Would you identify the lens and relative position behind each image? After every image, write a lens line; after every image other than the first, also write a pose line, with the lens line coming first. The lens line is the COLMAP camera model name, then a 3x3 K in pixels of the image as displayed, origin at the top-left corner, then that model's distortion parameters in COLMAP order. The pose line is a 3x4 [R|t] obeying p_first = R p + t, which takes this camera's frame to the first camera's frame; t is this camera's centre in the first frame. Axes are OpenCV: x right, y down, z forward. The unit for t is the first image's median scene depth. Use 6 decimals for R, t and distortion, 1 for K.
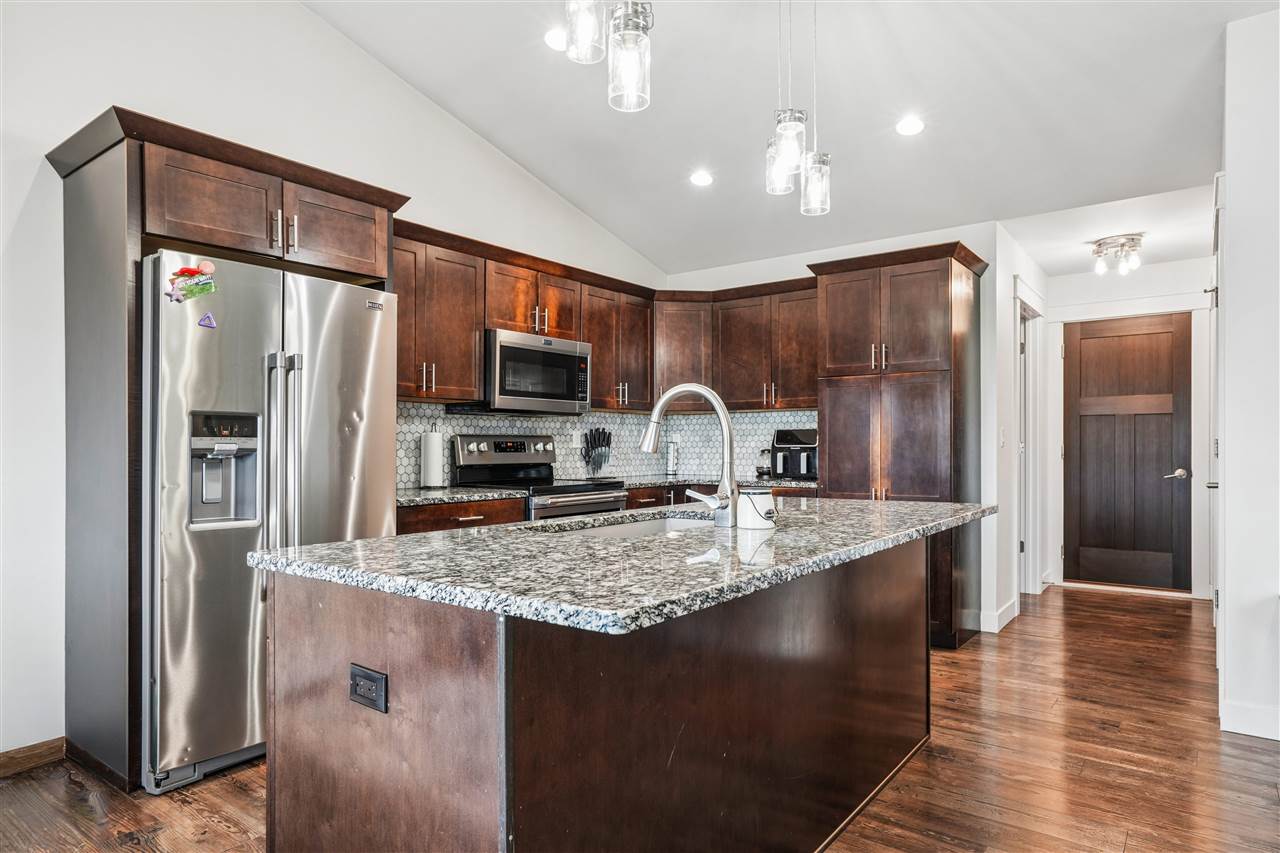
lens RADIAL K [[744.5, 0, 639.3], [0, 744.5, 448.3], [0, 0, 1]] dist [0.020590, 0.000024]
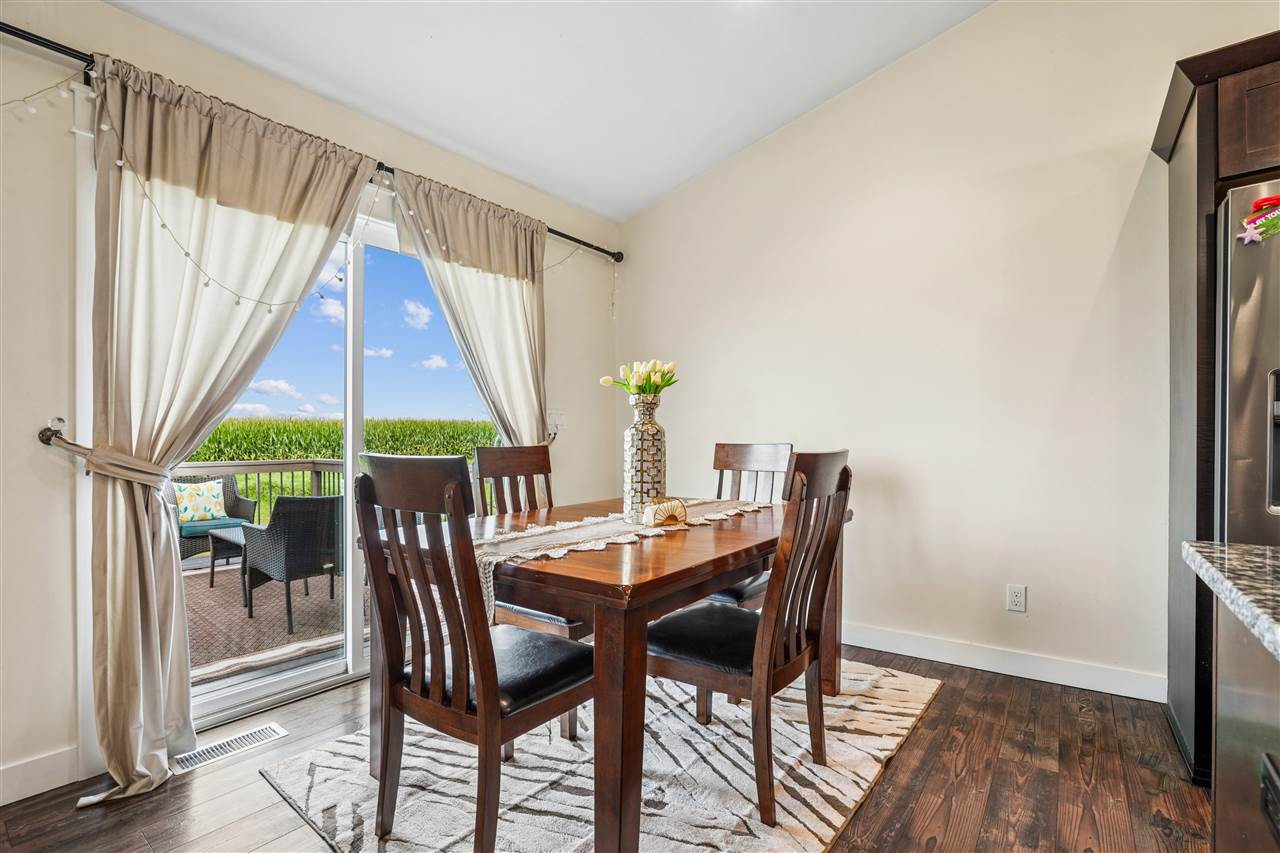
lens RADIAL K [[574.6, 0, 639.3], [0, 574.6, 440.3], [0, 0, 1]] dist [-0.000188, -0.000074]
pose [[-0.004071, 0.002420, -0.999989, 0.037213], [0.004741, 0.999986, 0.002401, 0.021651], [0.999980, -0.004731, -0.004082, 0.261472]]
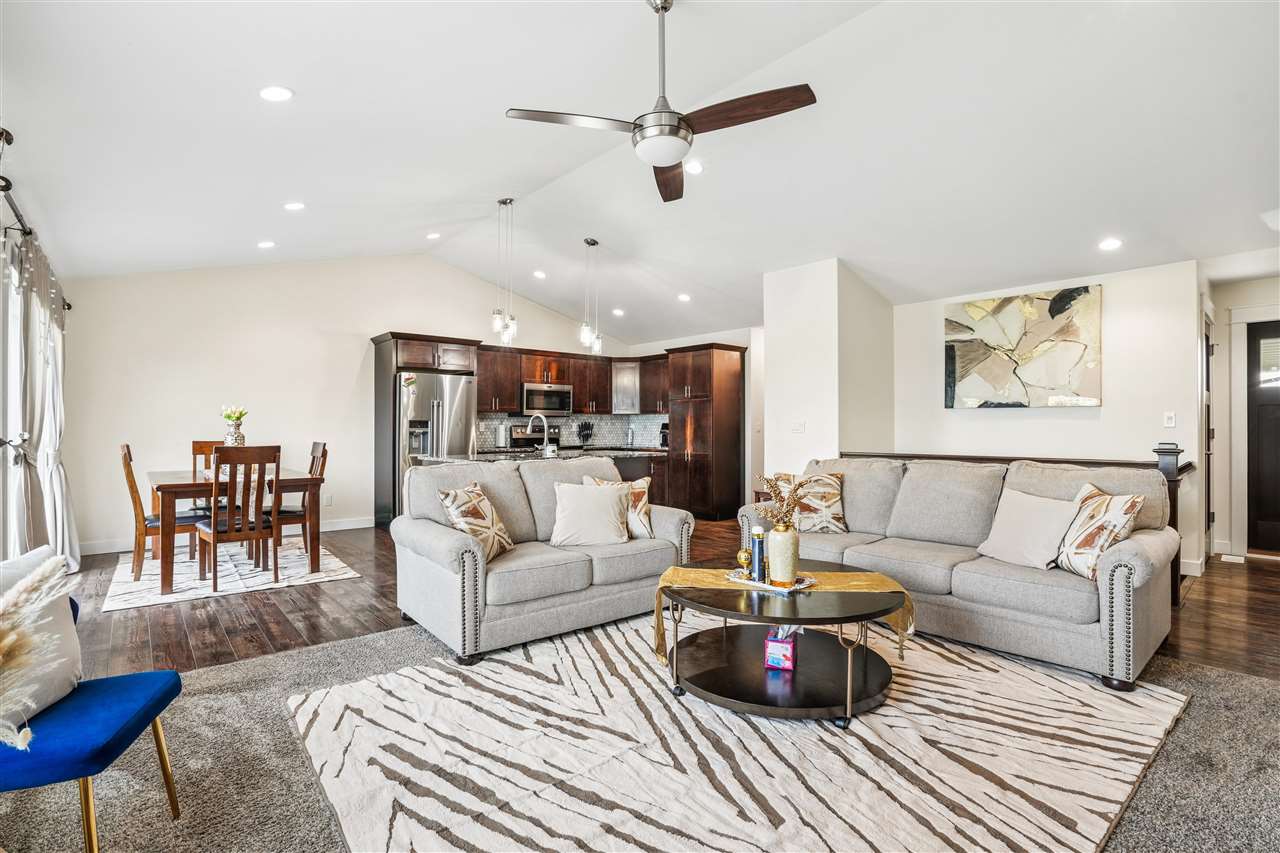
lens RADIAL K [[606.4, 0, 640.0], [0, 606.4, 426.5], [0, 0, 1]] dist [-0.000089, -0.000020]
pose [[0.976576, 0.002987, -0.215154, 0.835367], [-0.003840, 0.999986, -0.003546, -0.014081], [0.215140, 0.004289, 0.976574, -1.196065]]
